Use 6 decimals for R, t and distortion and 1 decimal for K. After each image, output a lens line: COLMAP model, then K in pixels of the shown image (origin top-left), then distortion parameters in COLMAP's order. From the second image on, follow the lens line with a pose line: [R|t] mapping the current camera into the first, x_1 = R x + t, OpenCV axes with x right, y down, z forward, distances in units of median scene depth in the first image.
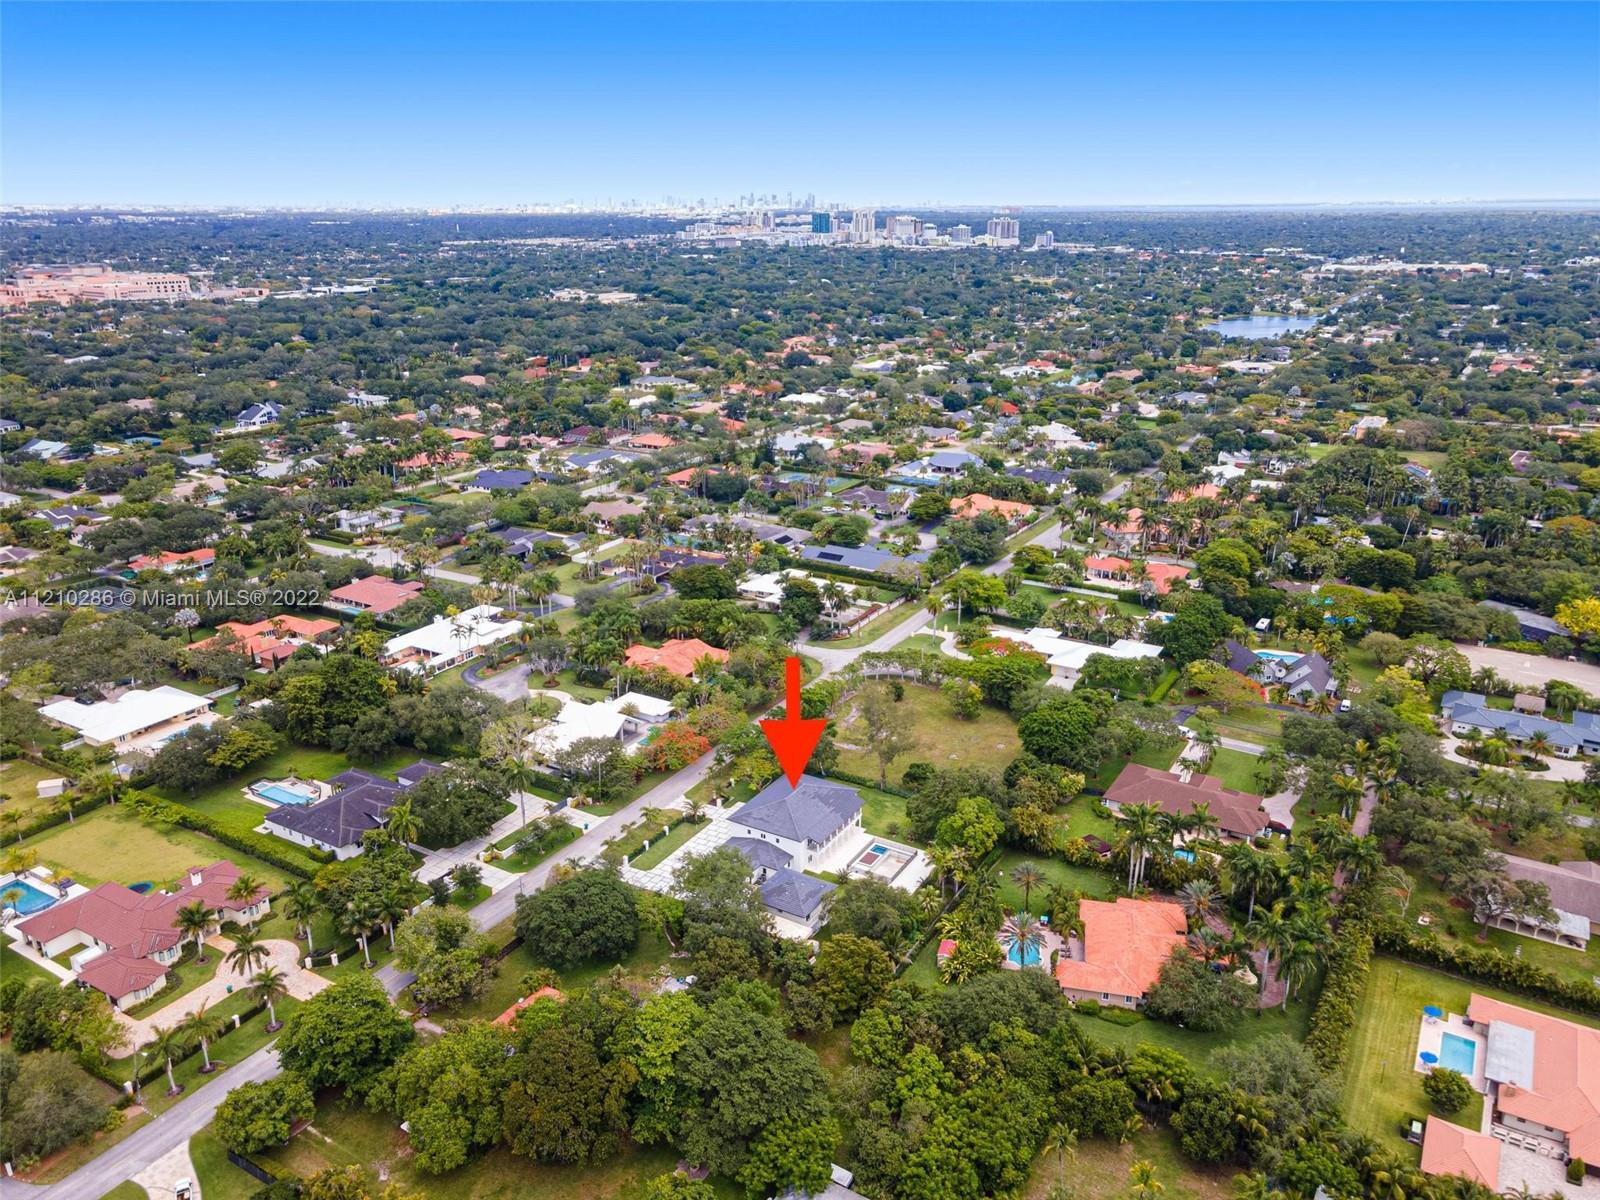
lens RADIAL K [[1165.8, 0, 800.0], [0, 1165.8, 600.0], [0, 0, 1]] dist [0.045523, 0.004418]
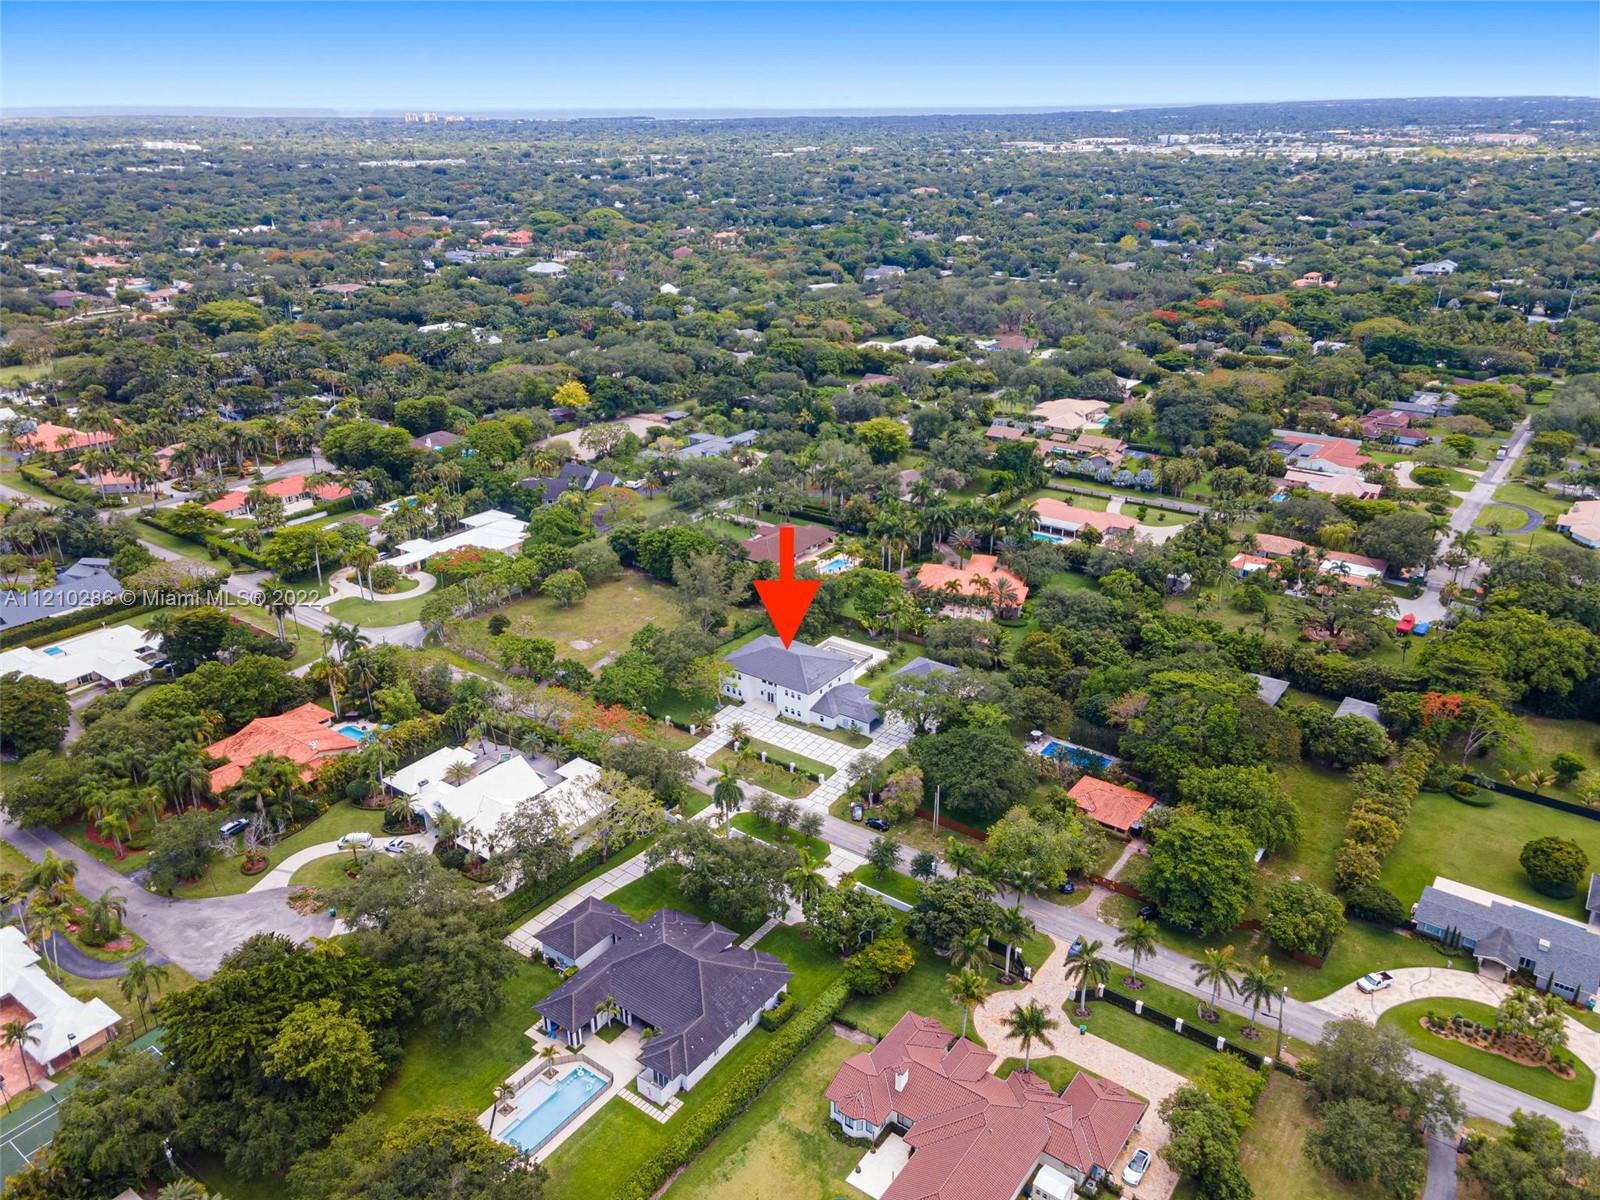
lens RADIAL K [[1165.8, 0, 800.0], [0, 1165.8, 600.0], [0, 0, 1]] dist [0.045523, 0.004418]
pose [[0.084366, -0.385709, 0.918755, -0.716915], [0.332974, 0.879951, 0.338842, -0.164741], [-0.939154, 0.277335, 0.202669, 0.606365]]
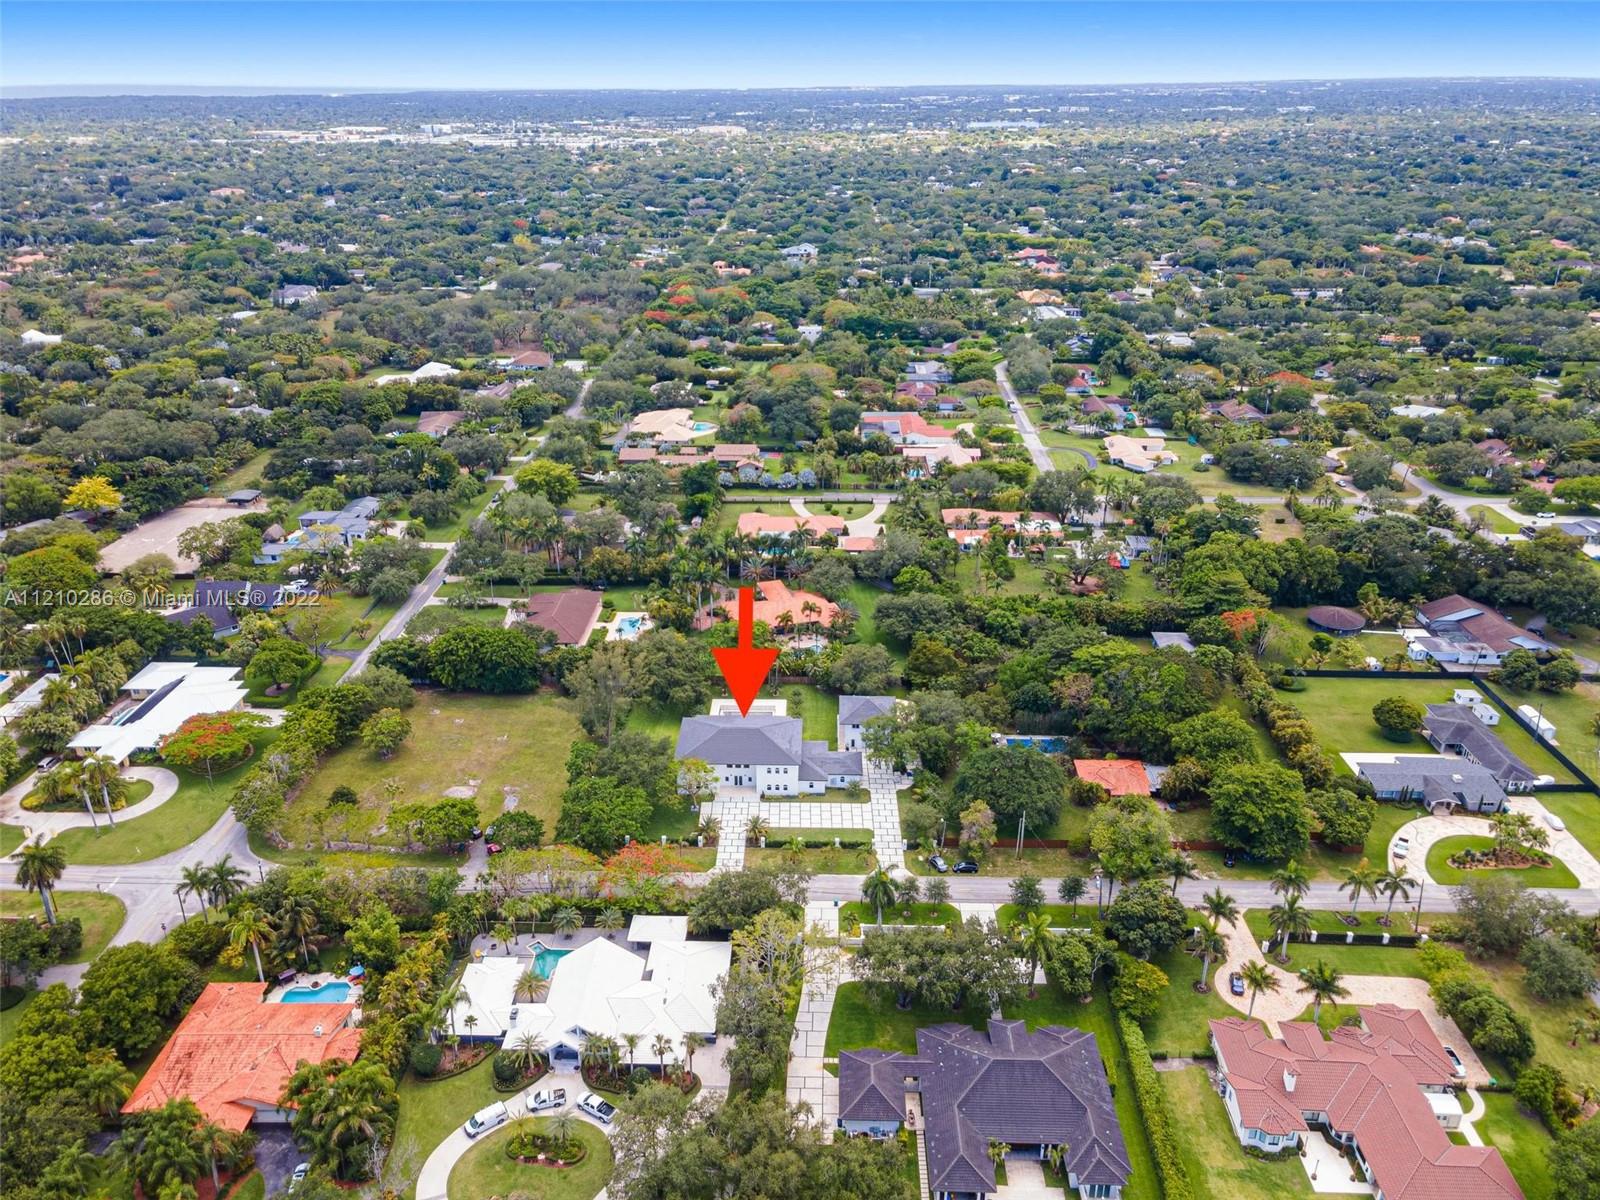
lens RADIAL K [[1165.8, 0, 800.0], [0, 1165.8, 600.0], [0, 0, 1]] dist [0.045523, 0.004418]
pose [[-0.492573, -0.344807, 0.799049, -0.587583], [0.293606, 0.798488, 0.525558, -0.315898], [-0.819248, 0.493482, -0.292076, 0.934549]]
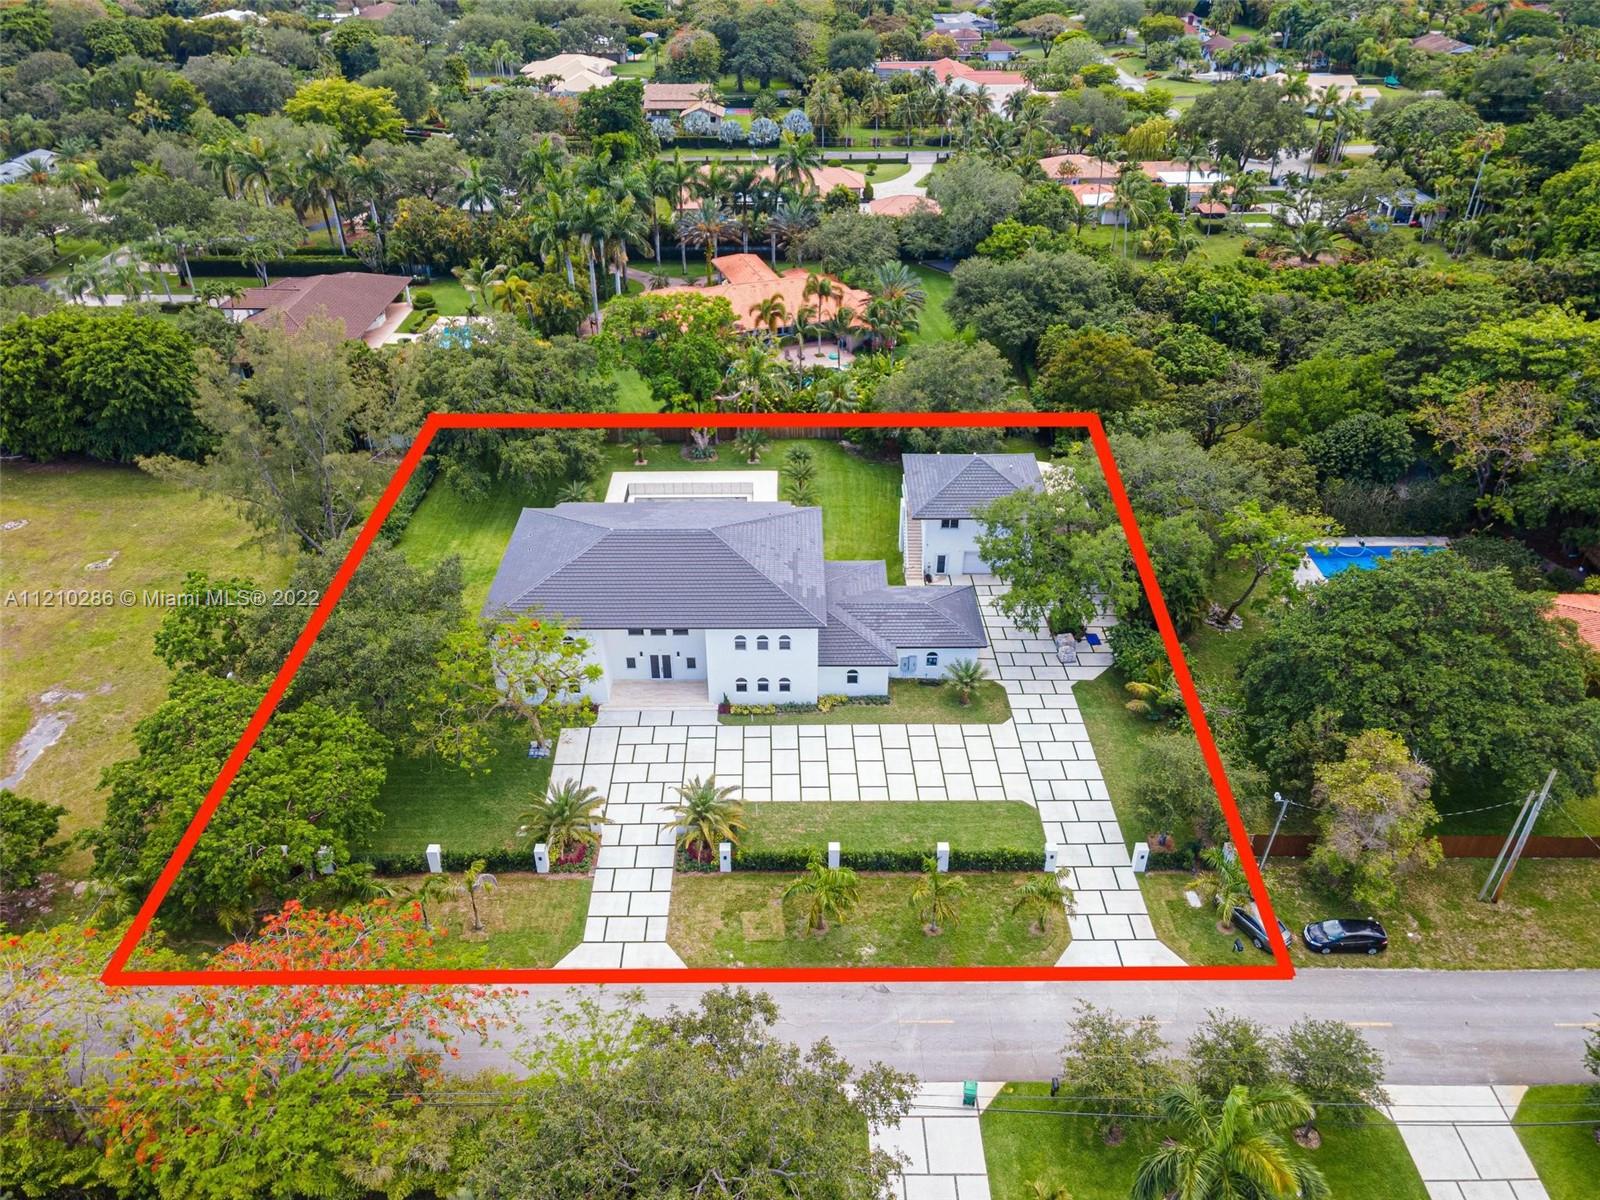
lens RADIAL K [[1165.8, 0, 800.0], [0, 1165.8, 600.0], [0, 0, 1]] dist [0.045523, 0.004418]
pose [[-0.514757, -0.456477, 0.725709, -0.228614], [0.293394, 0.701568, 0.649401, -0.029741], [-0.805571, 0.547203, -0.227210, 0.834207]]
